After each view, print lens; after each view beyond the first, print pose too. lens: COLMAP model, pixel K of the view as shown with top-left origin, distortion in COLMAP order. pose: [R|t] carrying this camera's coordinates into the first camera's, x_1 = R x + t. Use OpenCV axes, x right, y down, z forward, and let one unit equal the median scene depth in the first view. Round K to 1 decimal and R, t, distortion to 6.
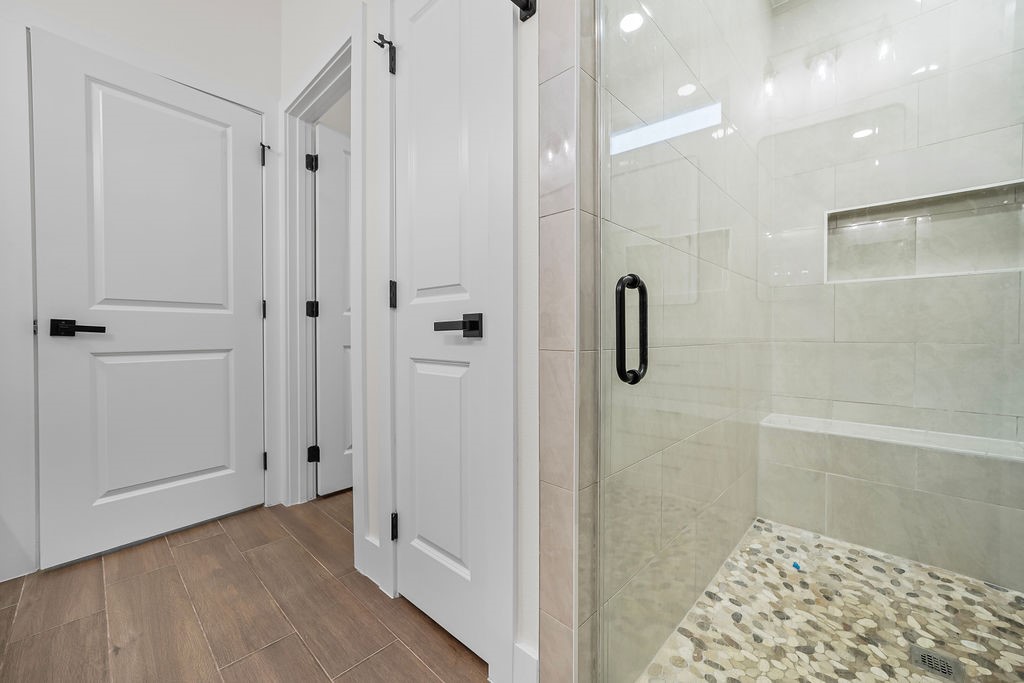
lens RADIAL K [[406.2, 0, 514.5], [0, 406.2, 336.4], [0, 0, 1]] dist [-0.002109, 0.000160]
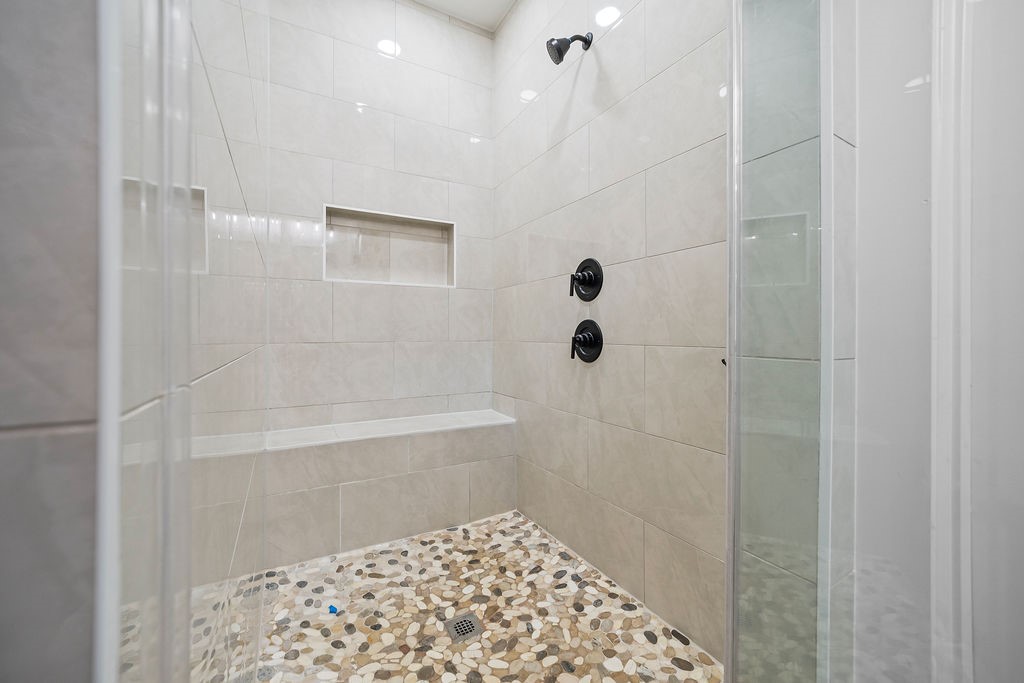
lens RADIAL K [[406.2, 0, 514.5], [0, 406.2, 336.4], [0, 0, 1]] dist [-0.002109, 0.000160]
pose [[0.298505, -0.004742, 0.954396, 0.007151], [0.002807, 0.999988, 0.004090, -0.004006], [-0.954404, 0.001458, 0.298515, 0.399874]]
